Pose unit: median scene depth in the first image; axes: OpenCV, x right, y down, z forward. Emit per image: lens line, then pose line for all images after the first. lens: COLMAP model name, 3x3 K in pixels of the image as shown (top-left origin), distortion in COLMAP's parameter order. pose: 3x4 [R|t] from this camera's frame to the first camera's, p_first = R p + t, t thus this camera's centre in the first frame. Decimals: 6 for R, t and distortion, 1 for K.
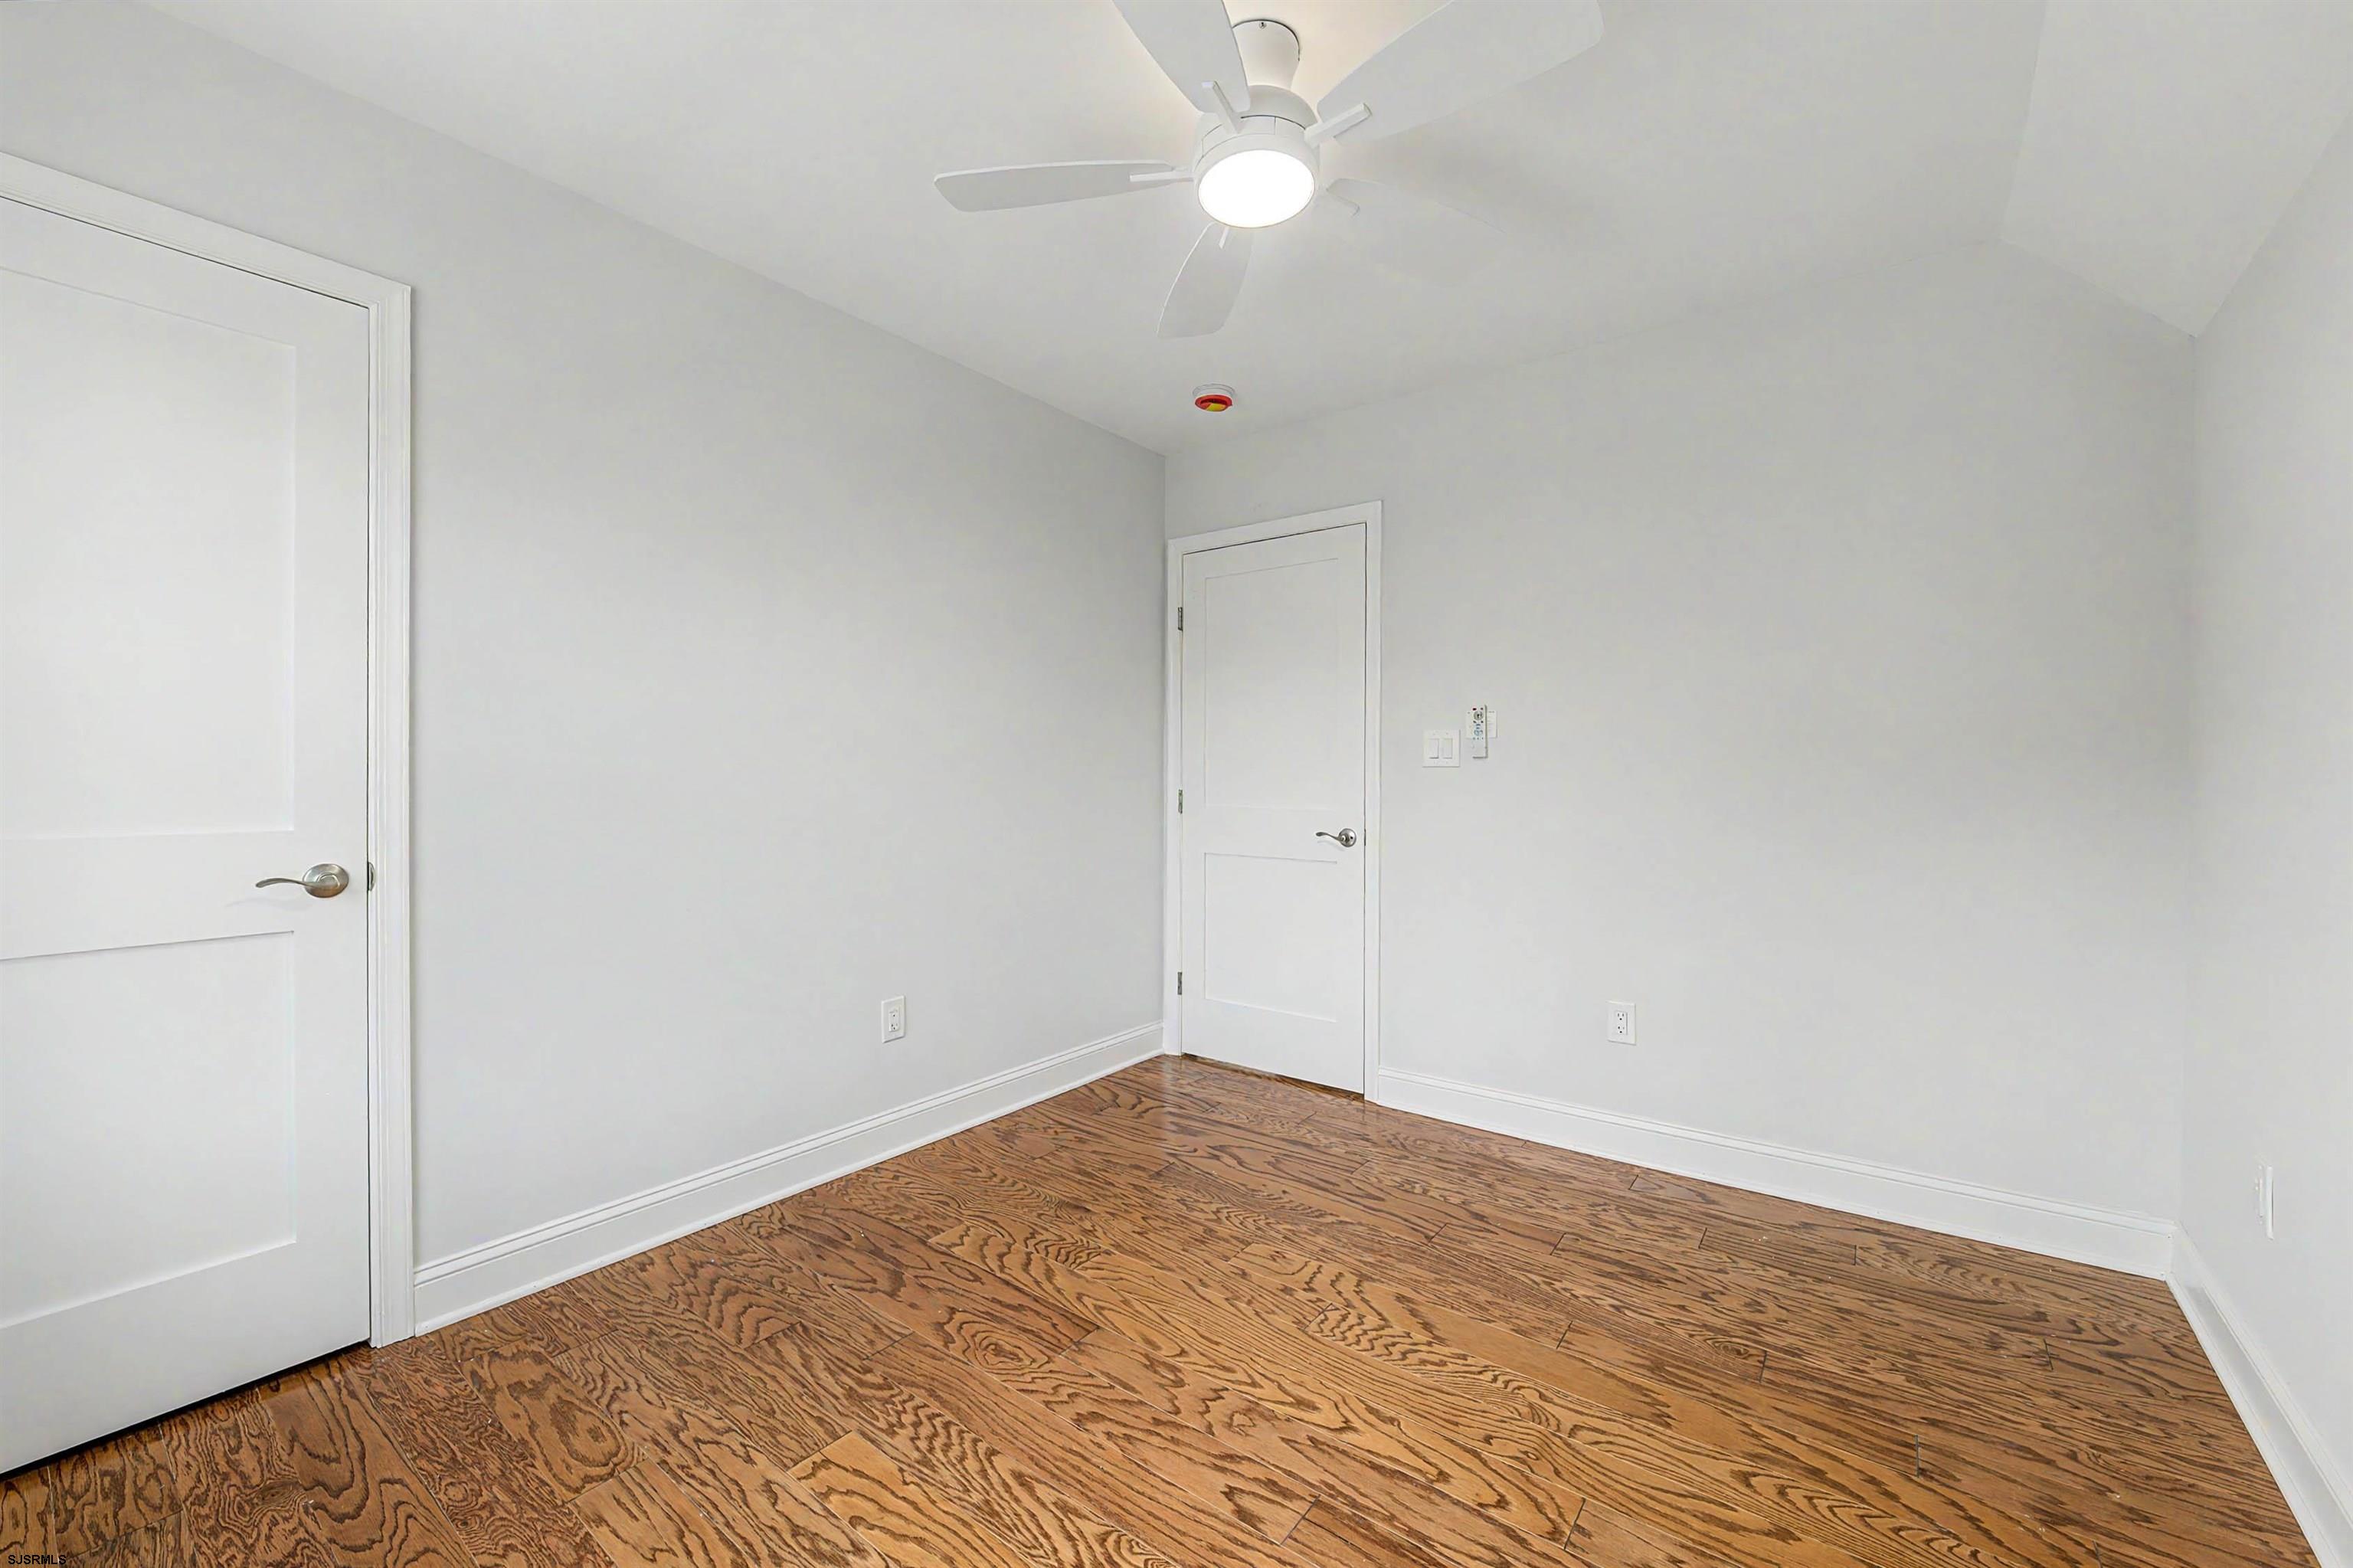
lens RADIAL K [[925.5, 0, 1167.6], [0, 925.5, 788.0], [0, 0, 1]] dist [-0.009070, -0.000108]
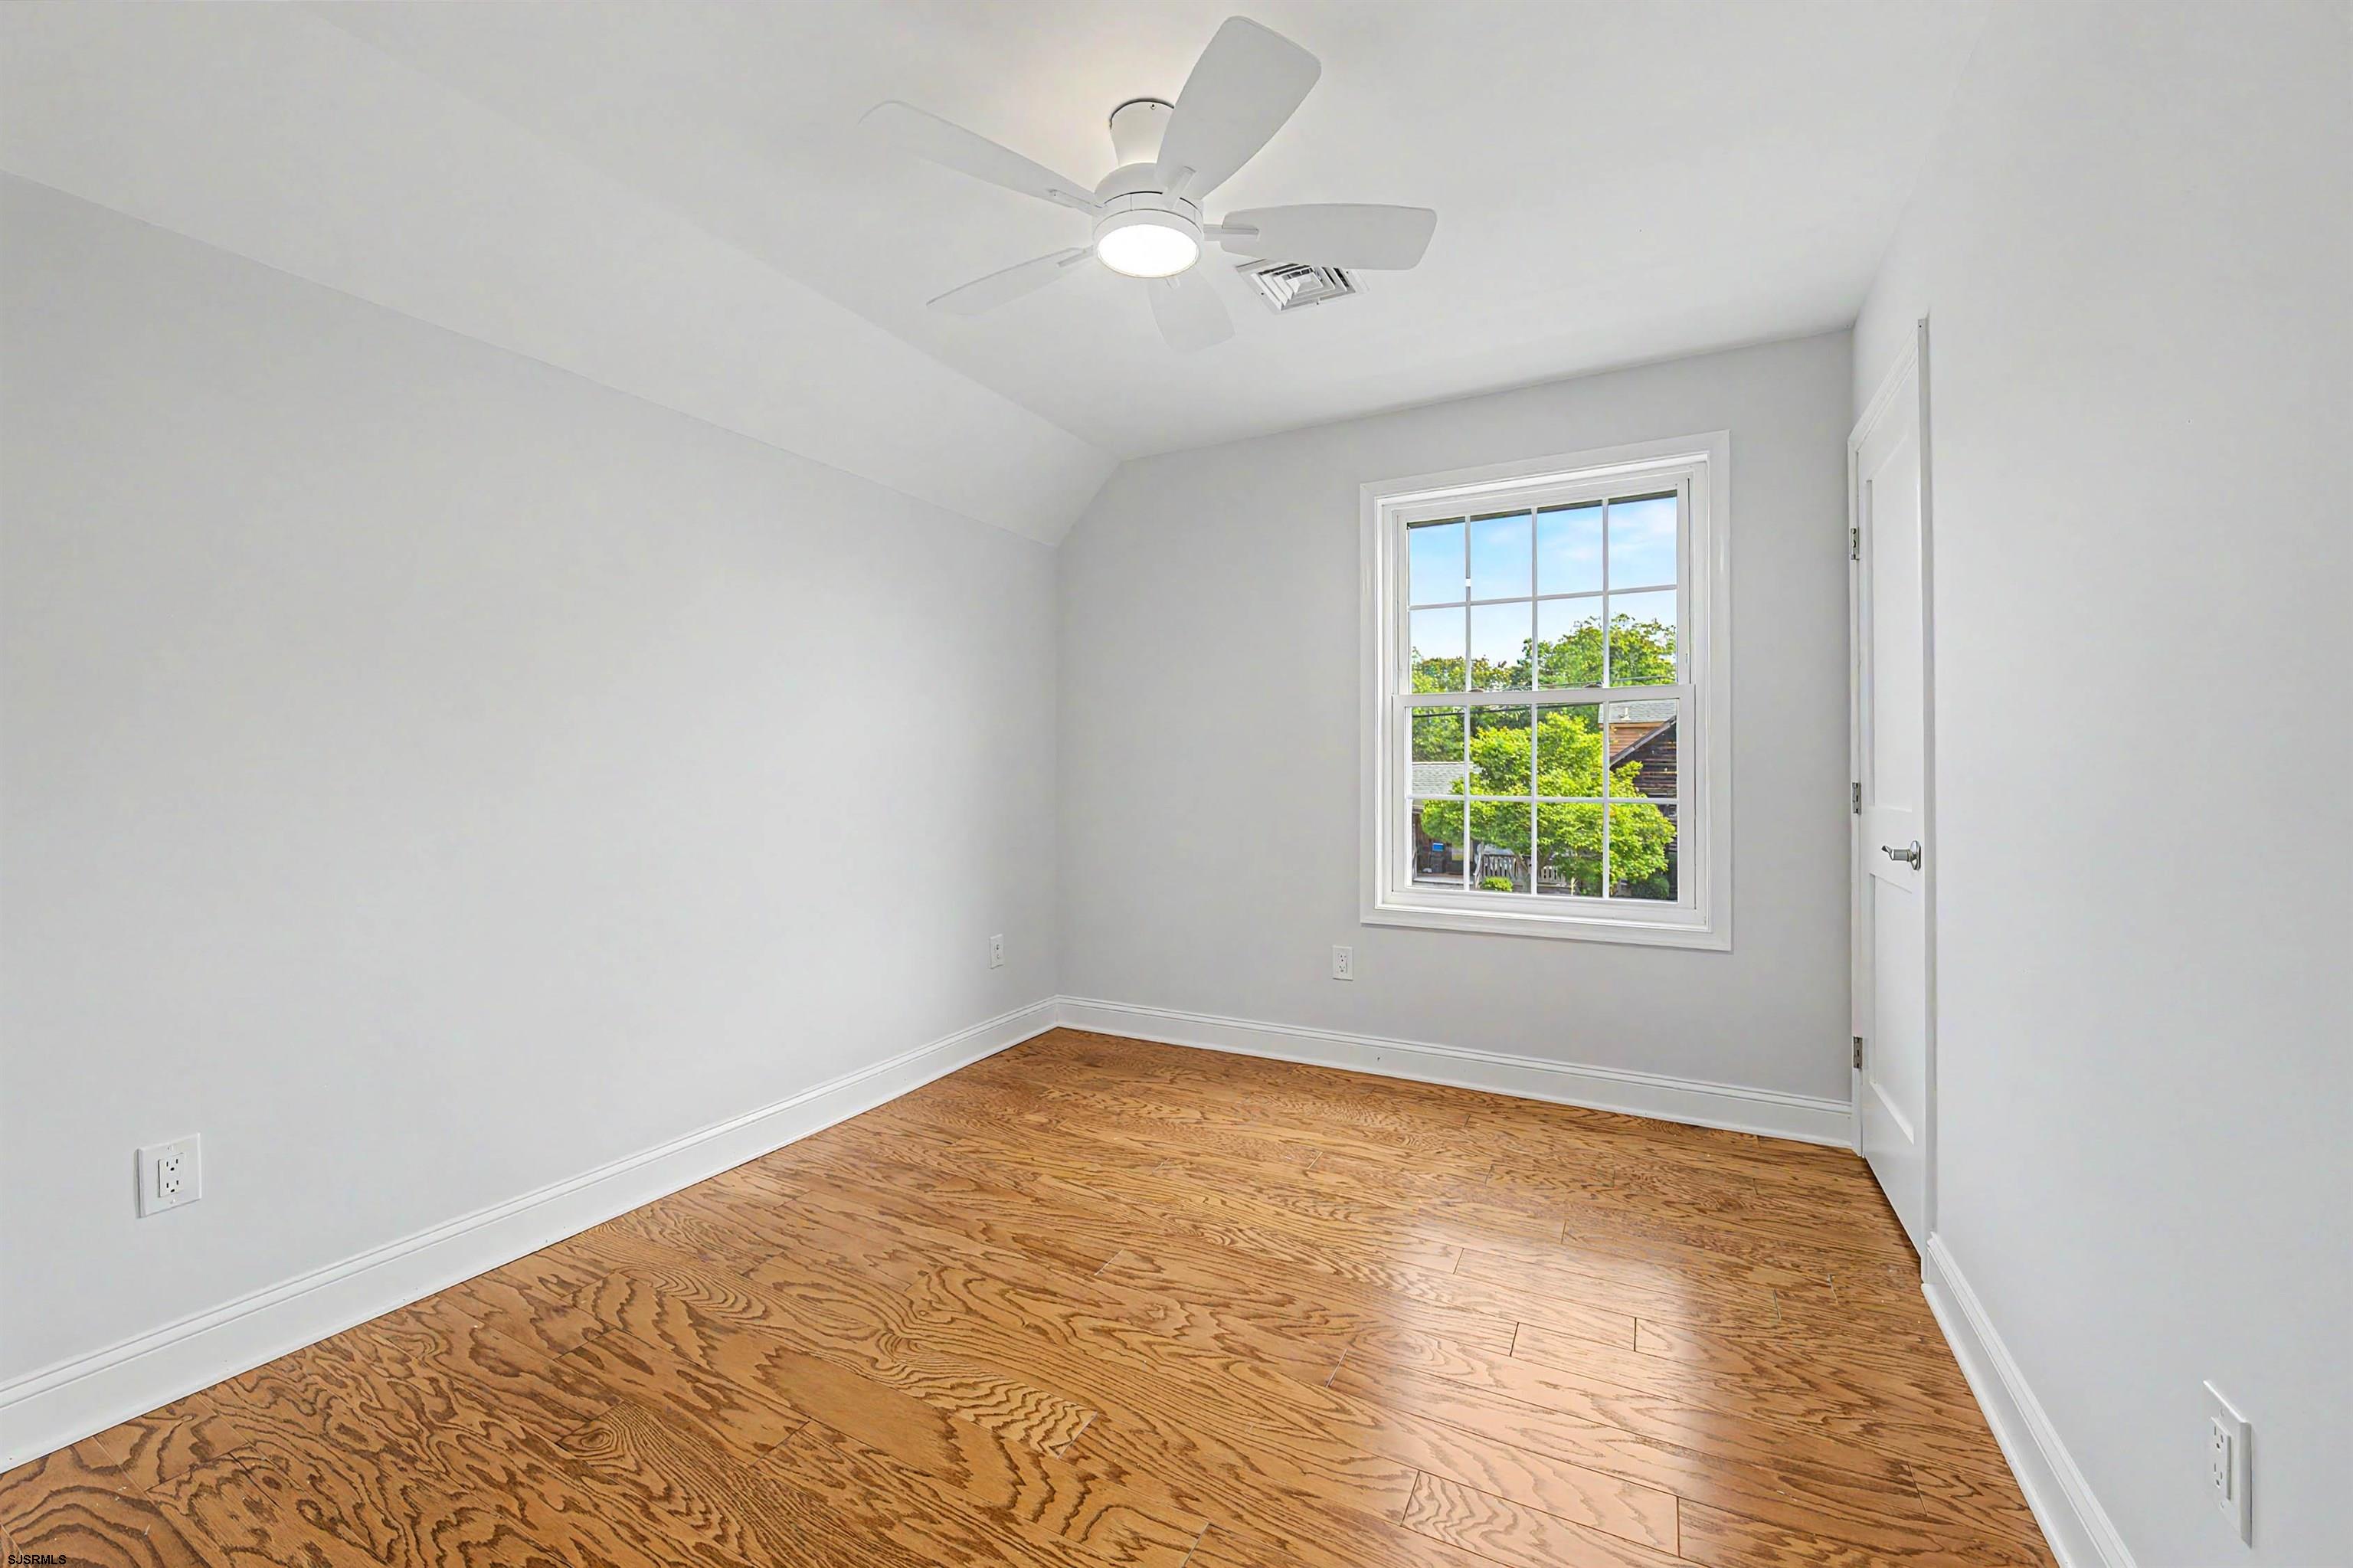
lens RADIAL K [[954.4, 0, 1170.1], [0, 954.4, 749.4], [0, 0, 1]] dist [0.001133, 0.000031]
pose [[-0.984633, -0.004501, -0.174580, 0.266920], [-0.003488, 0.999975, -0.006110, -0.026705], [0.174603, -0.005408, -0.984624, 2.106073]]
